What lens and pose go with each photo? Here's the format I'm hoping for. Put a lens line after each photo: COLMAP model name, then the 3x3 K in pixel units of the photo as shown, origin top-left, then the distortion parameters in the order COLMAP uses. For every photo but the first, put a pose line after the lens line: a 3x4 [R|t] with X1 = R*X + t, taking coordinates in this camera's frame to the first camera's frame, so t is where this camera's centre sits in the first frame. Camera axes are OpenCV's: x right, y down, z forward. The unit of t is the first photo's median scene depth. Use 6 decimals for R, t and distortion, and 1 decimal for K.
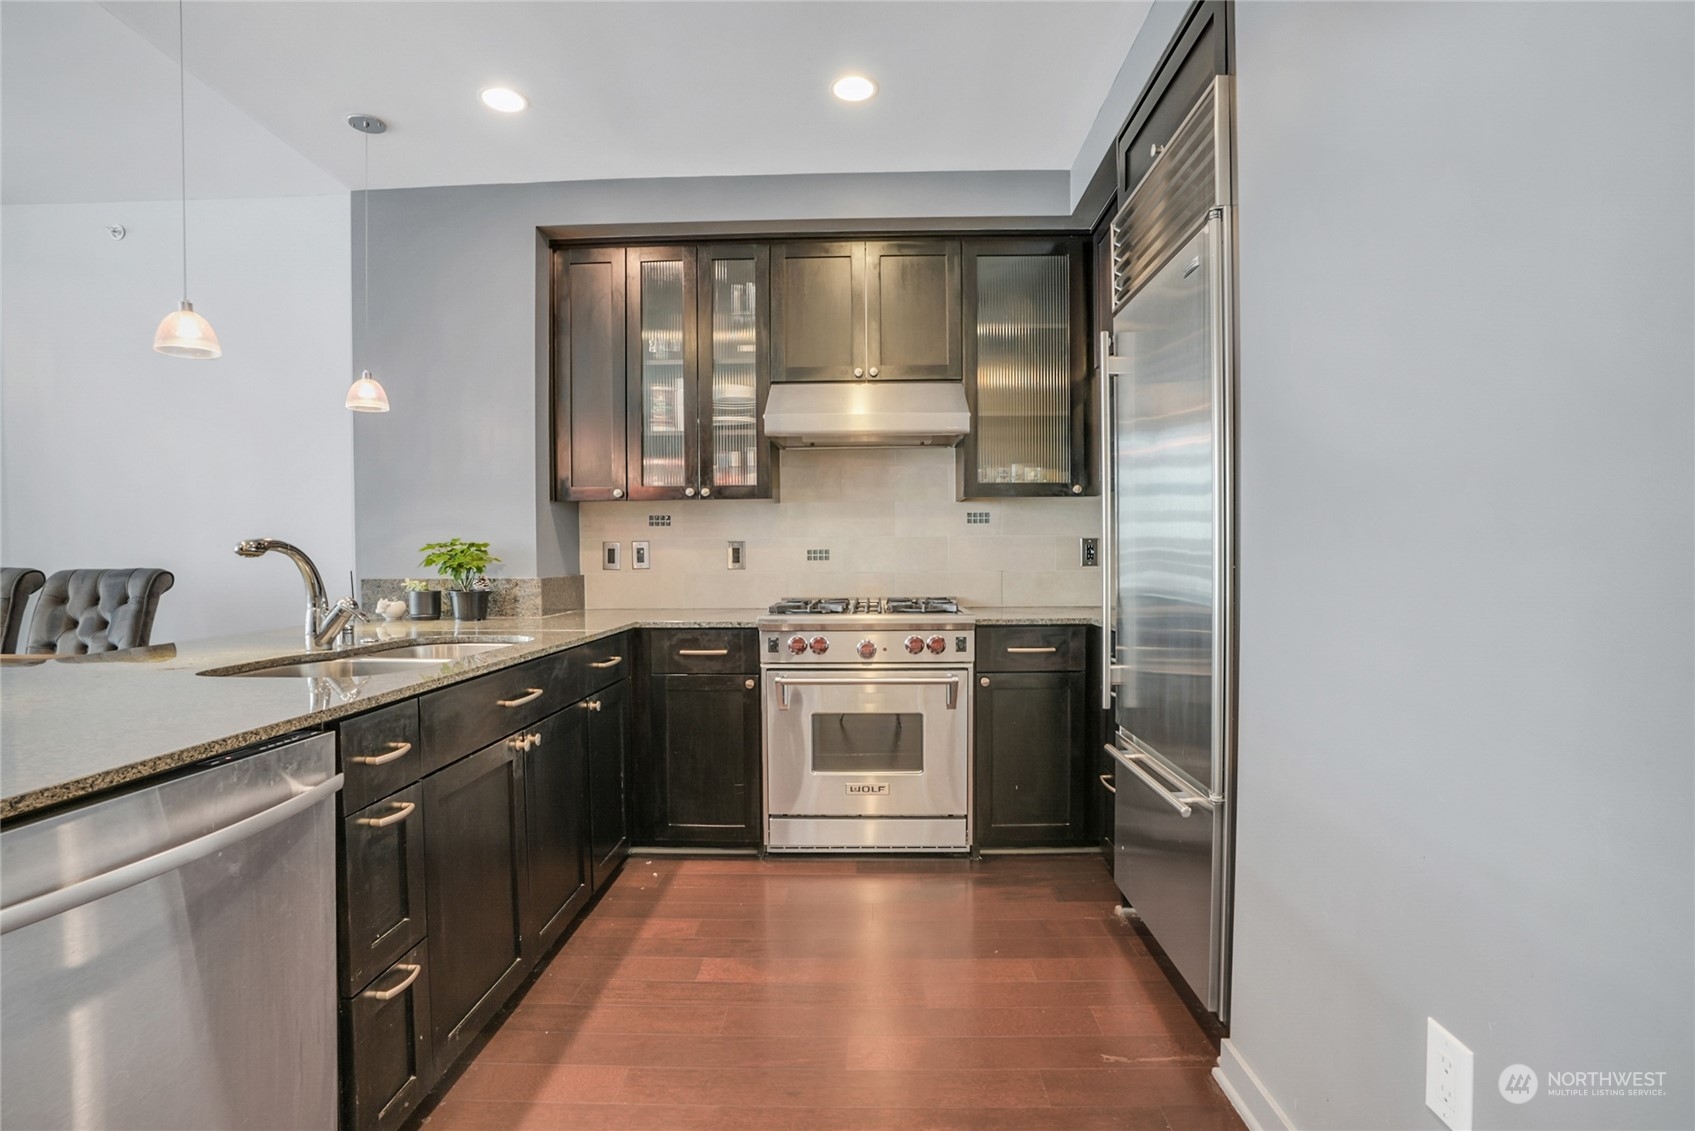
lens RADIAL K [[798.2, 0, 849.1], [0, 798.2, 553.9], [0, 0, 1]] dist [-0.061940, 0.022747]
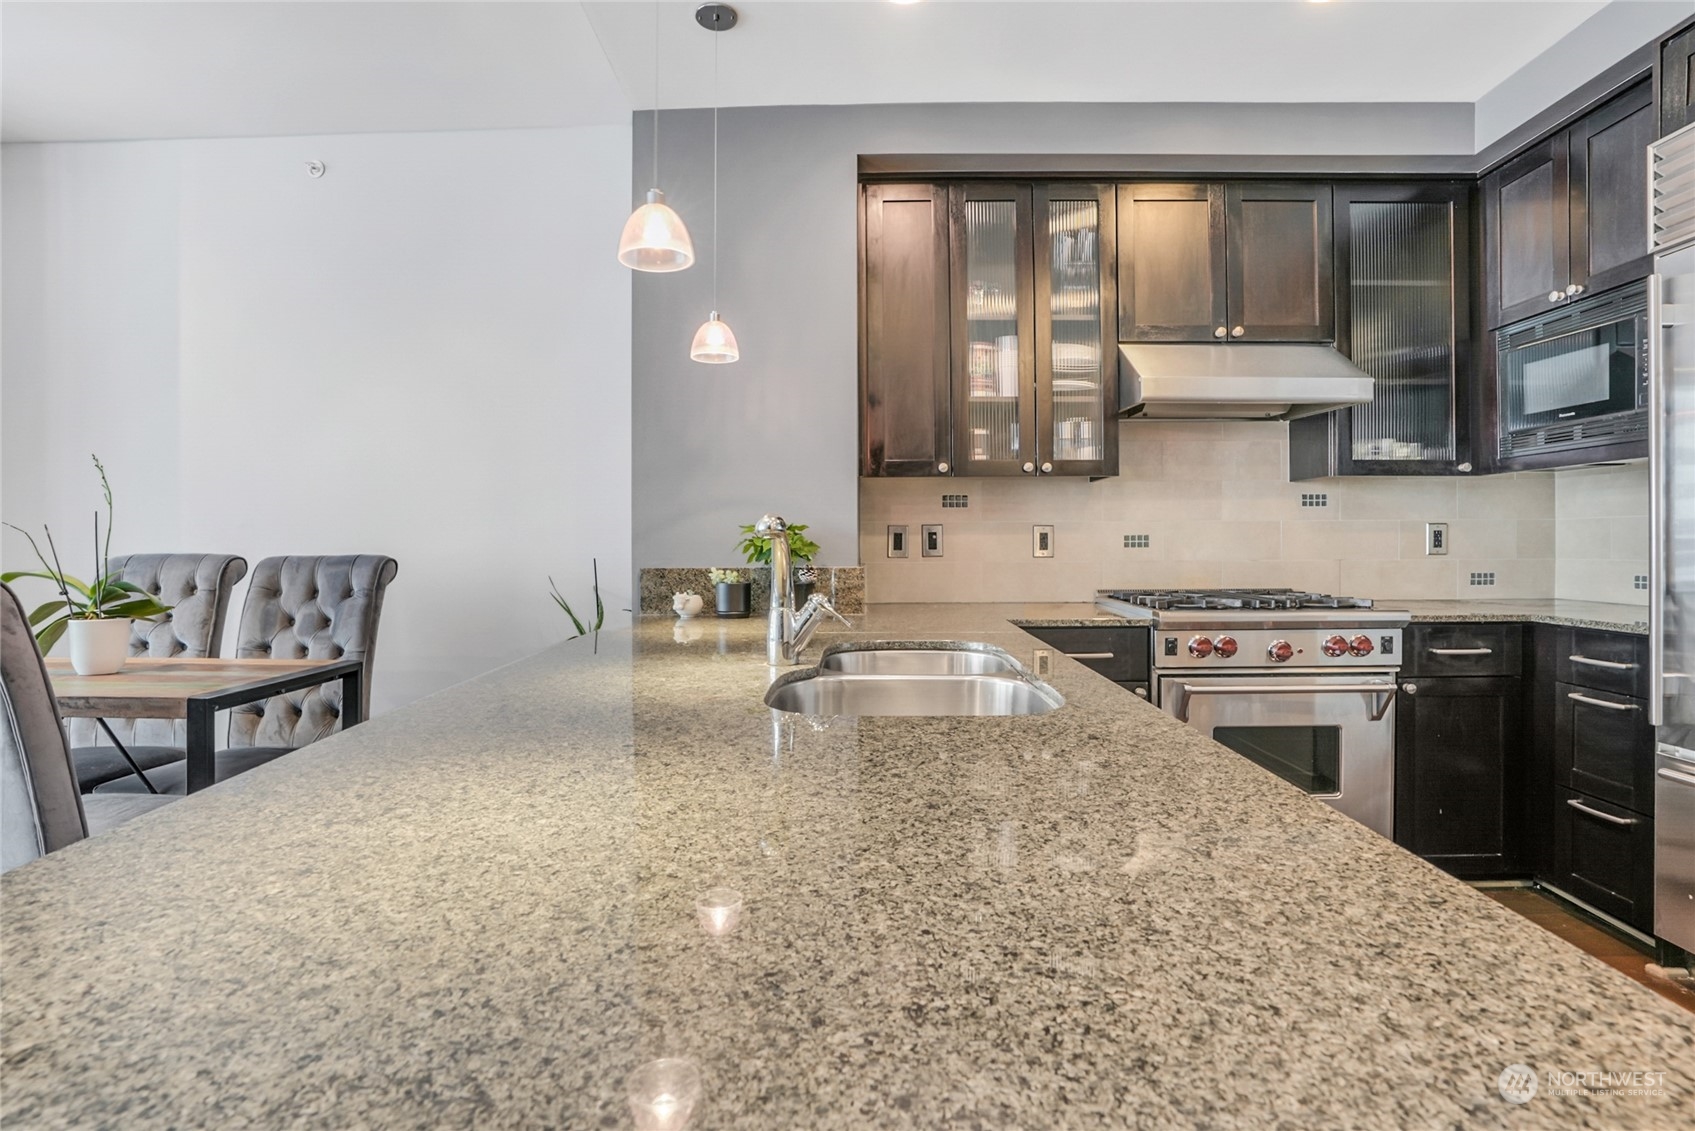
lens RADIAL K [[798.2, 0, 849.1], [0, 798.2, 553.9], [0, 0, 1]] dist [-0.061940, 0.022747]
pose [[0.999958, 0.002714, 0.008726, -0.407465], [-0.002842, 0.999888, 0.014718, 0.003551], [-0.008685, -0.014742, 0.999854, 0.147118]]
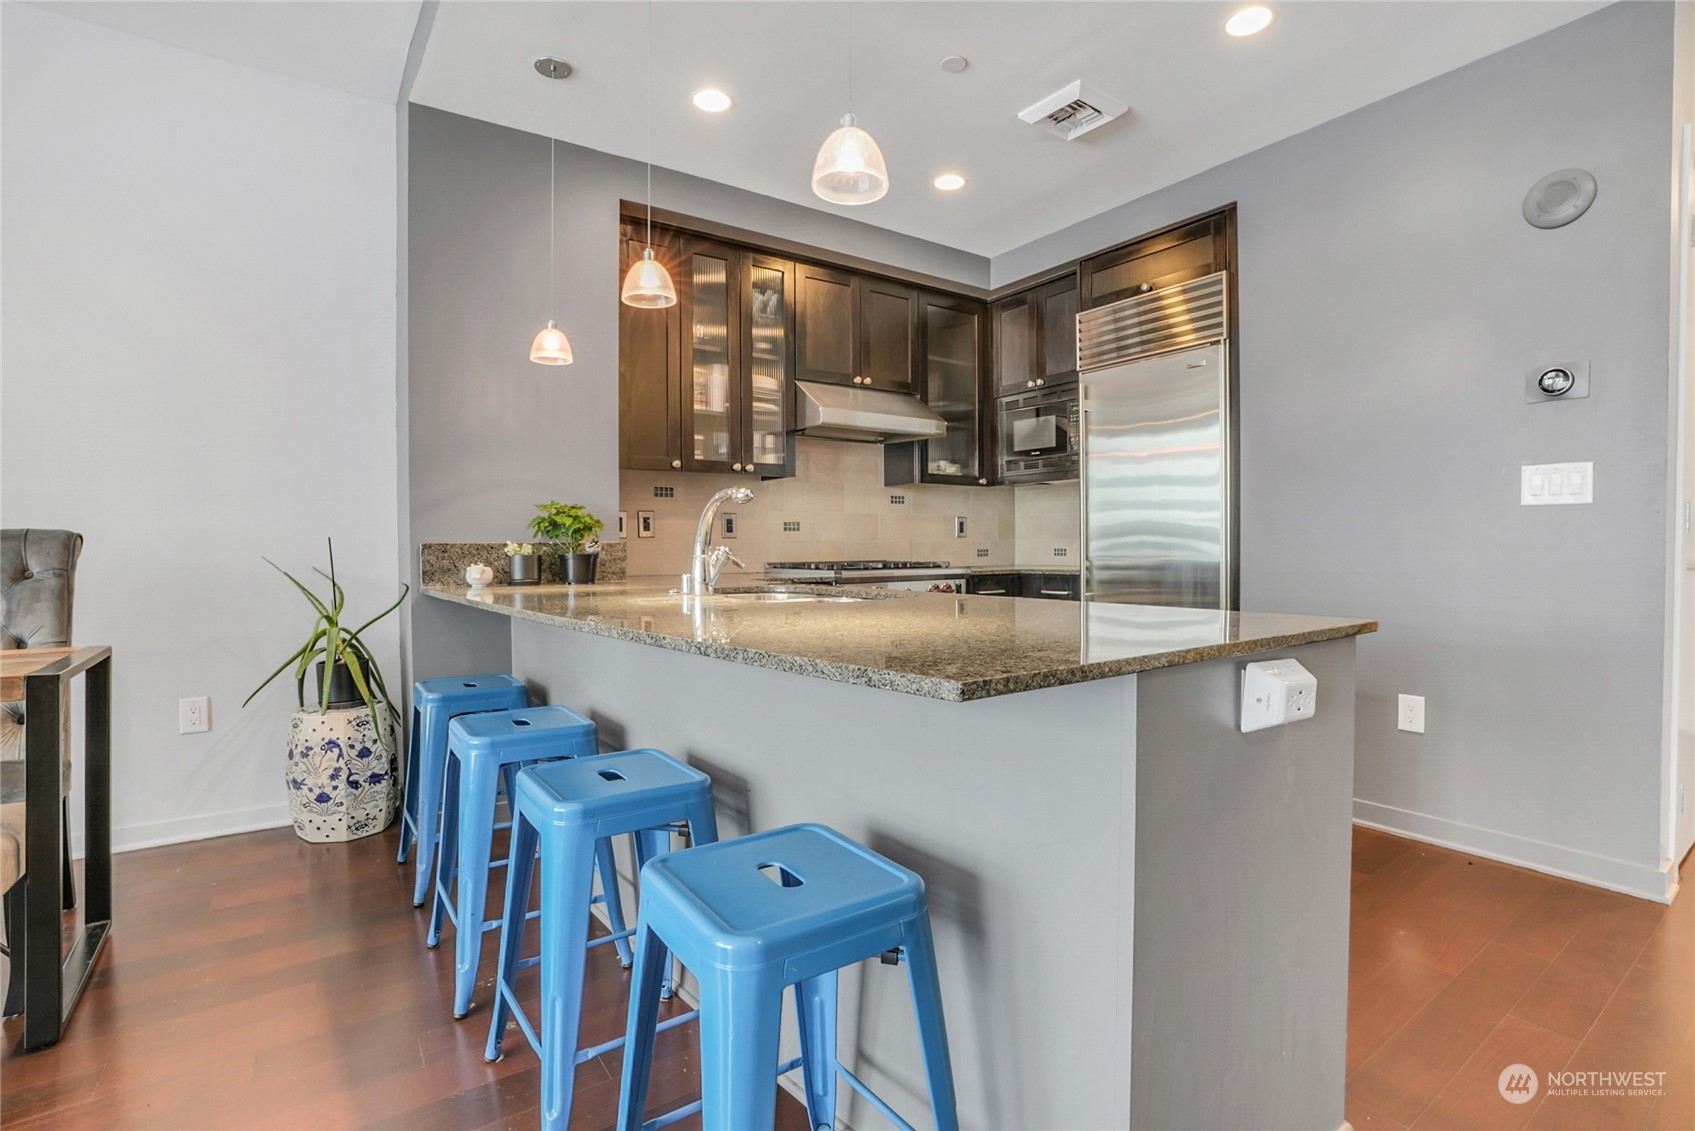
lens RADIAL K [[798.2, 0, 849.1], [0, 798.2, 553.9], [0, 0, 1]] dist [-0.061940, 0.022747]
pose [[0.802219, -0.004904, 0.597010, -0.760744], [-0.000882, 0.999955, 0.009398, 0.034806], [-0.597029, -0.008066, 0.802179, 0.002076]]
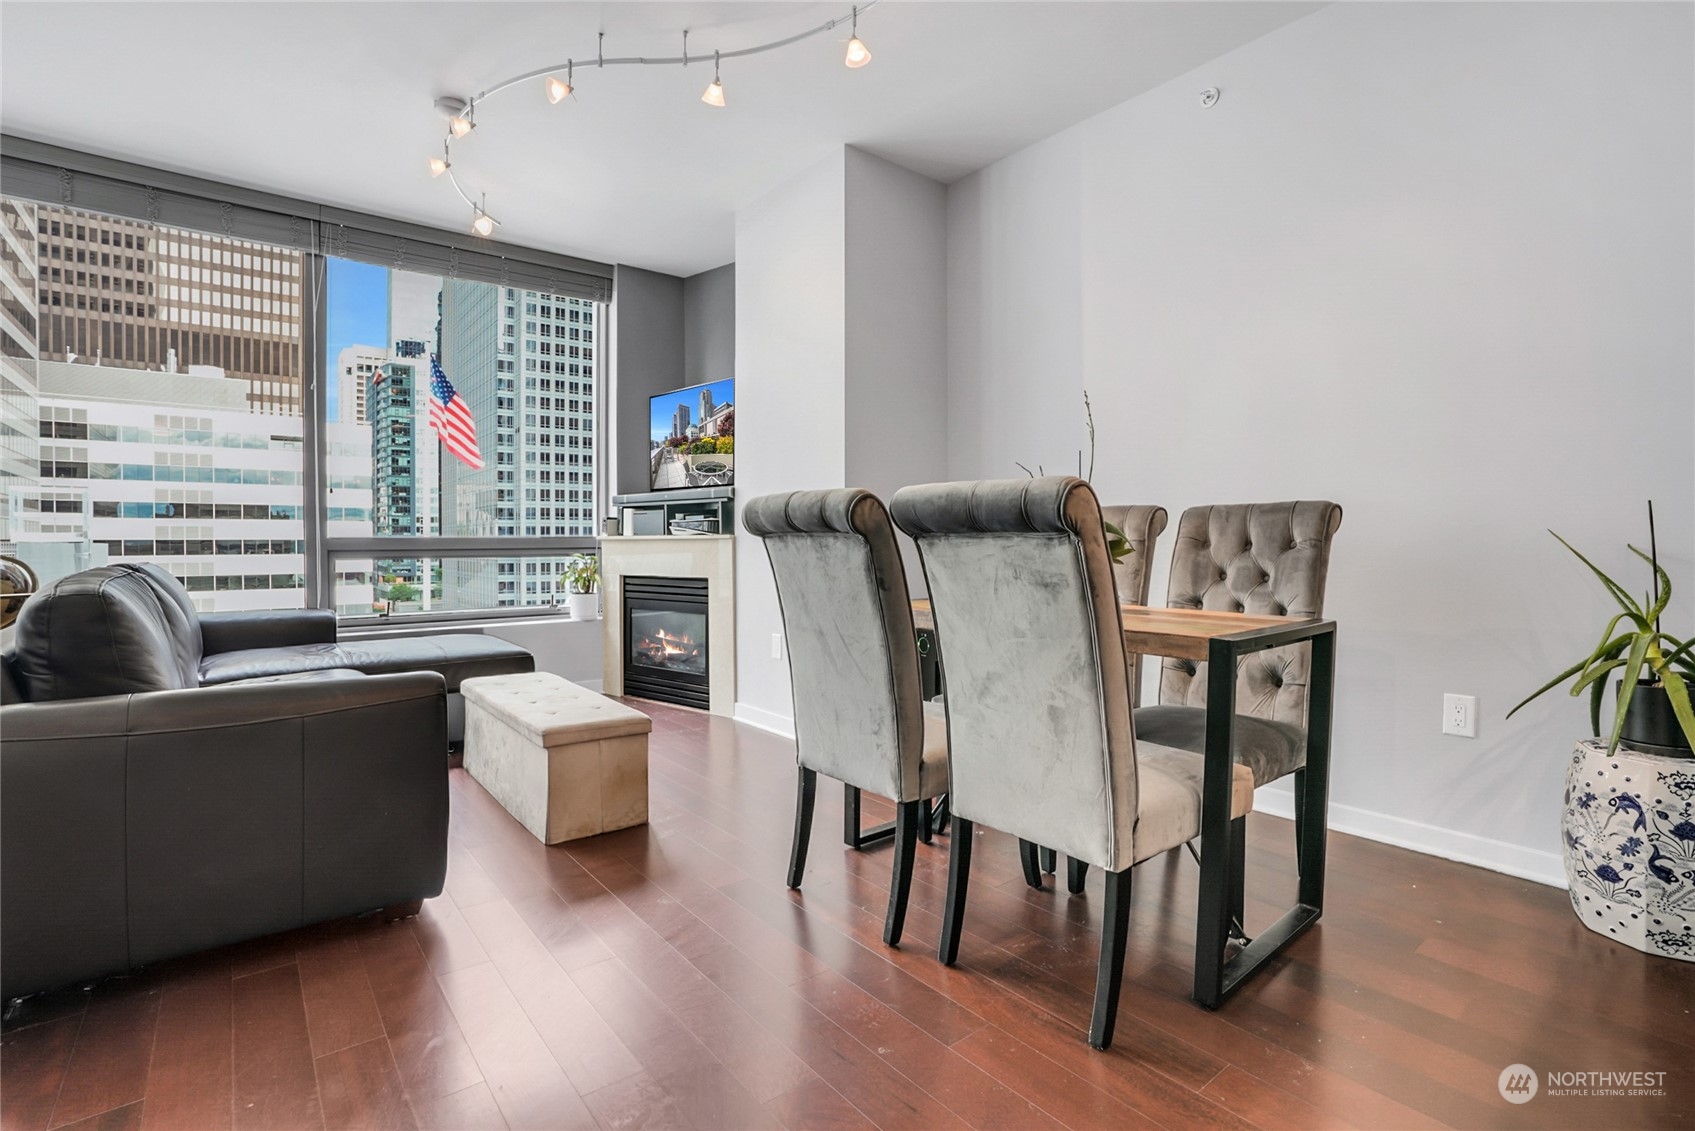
lens RADIAL K [[798.2, 0, 849.1], [0, 798.2, 553.9], [0, 0, 1]] dist [-0.061940, 0.022747]
pose [[0.651405, 0.015695, -0.758568, -0.655860], [0.003200, 0.999720, 0.023432, 0.050844], [0.758724, -0.017691, 0.651172, 0.207972]]
